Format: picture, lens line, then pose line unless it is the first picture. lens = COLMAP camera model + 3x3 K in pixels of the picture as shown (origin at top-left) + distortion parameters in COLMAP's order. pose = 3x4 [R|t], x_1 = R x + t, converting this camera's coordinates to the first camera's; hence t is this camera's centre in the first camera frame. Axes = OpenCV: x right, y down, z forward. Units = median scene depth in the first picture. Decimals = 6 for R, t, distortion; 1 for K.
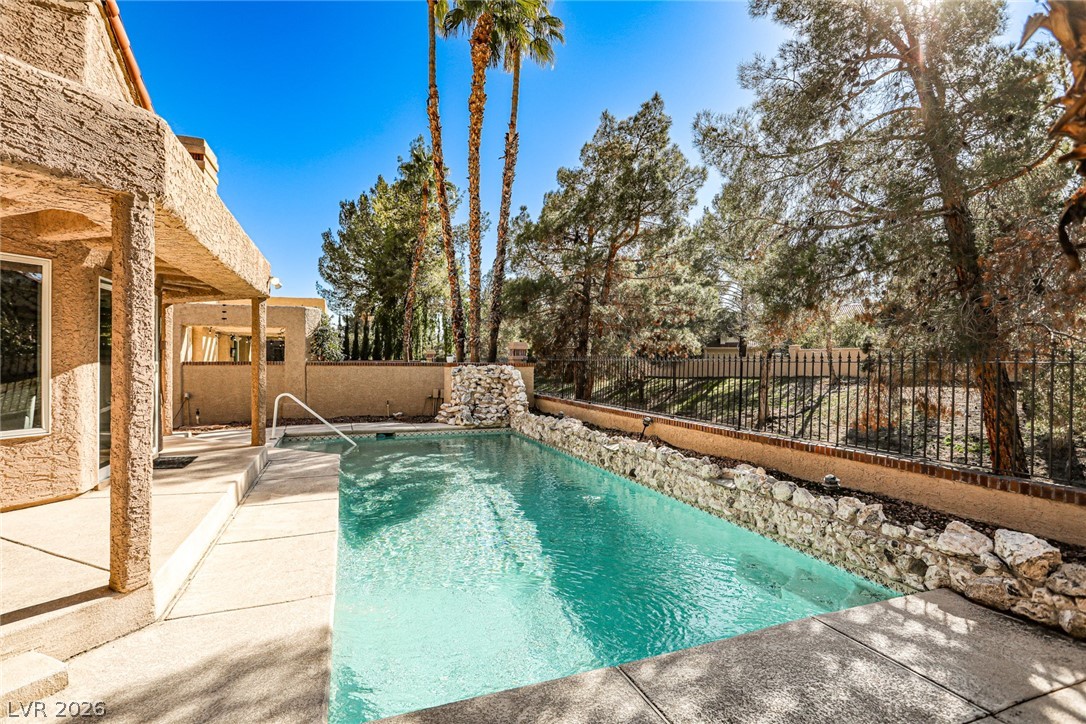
lens RADIAL K [[525.2, 0, 537.8], [0, 525.2, 360.8], [0, 0, 1]] dist [-0.016543, 0.007009]
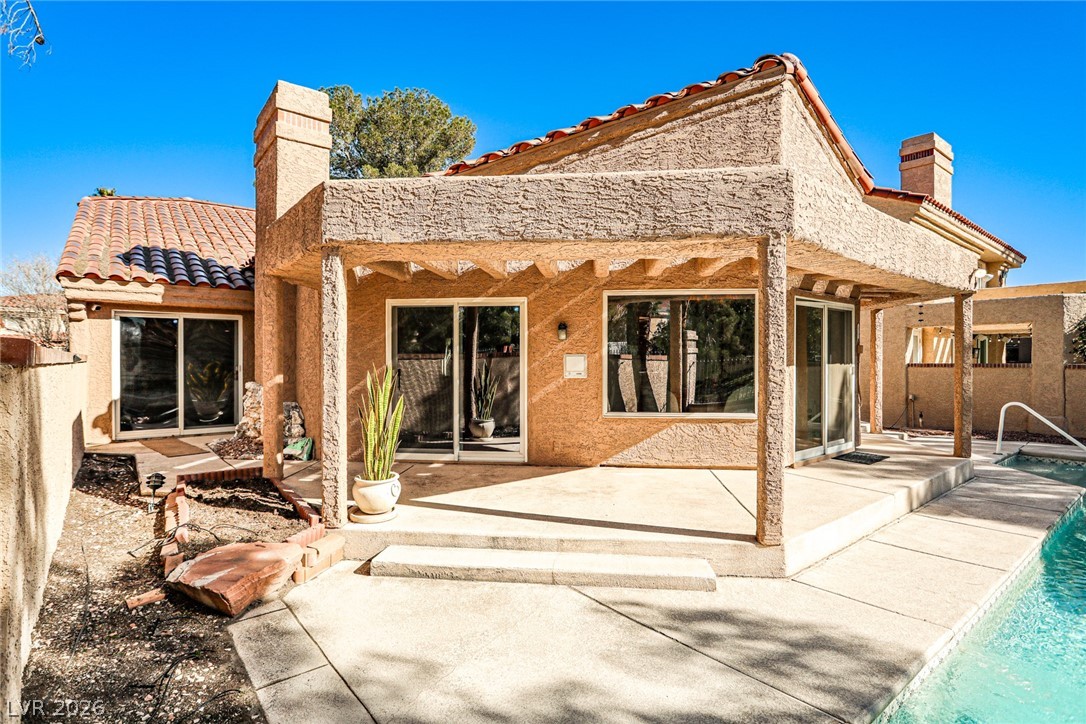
lens RADIAL K [[525.2, 0, 539.8], [0, 525.2, 360.0], [0, 0, 1]] dist [-0.016543, 0.007009]
pose [[0.307639, -0.002221, -0.951501, 0.163740], [-0.000220, 0.999997, -0.002405, -0.006704], [0.951503, 0.000949, 0.307637, 0.041954]]
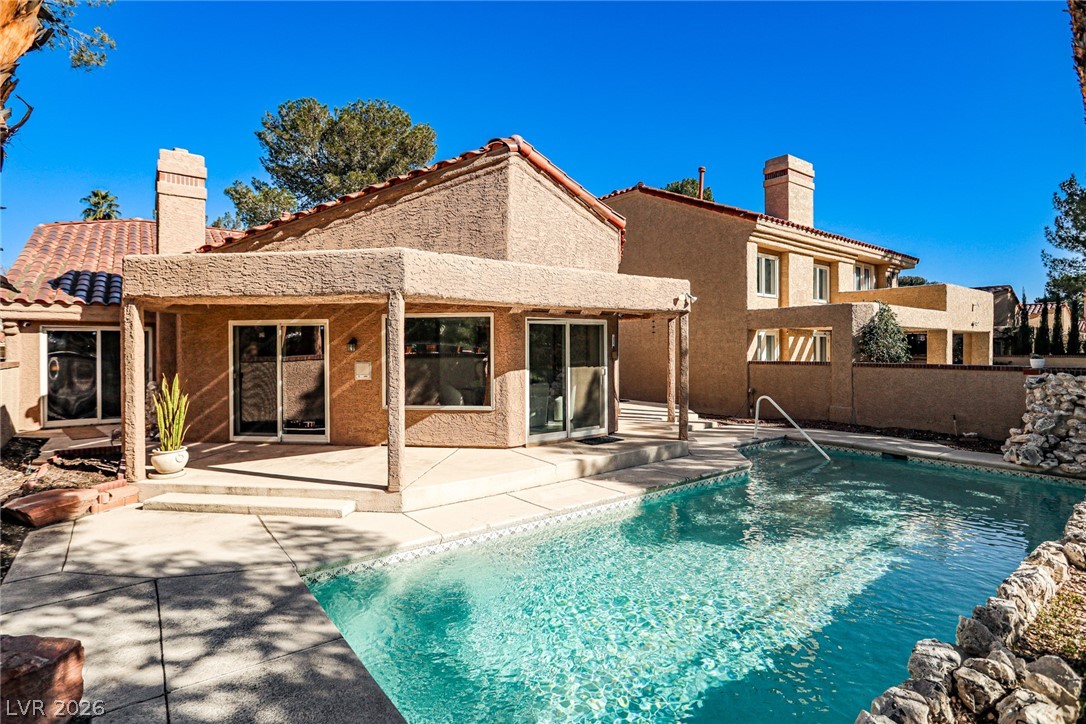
lens RADIAL K [[525.2, 0, 528.9], [0, 525.2, 351.3], [0, 0, 1]] dist [-0.016543, 0.007009]
pose [[0.289191, -0.003566, -0.957265, 0.784414], [0.004567, 0.999987, -0.002345, -0.053538], [0.957261, -0.003694, 0.289203, 0.559670]]
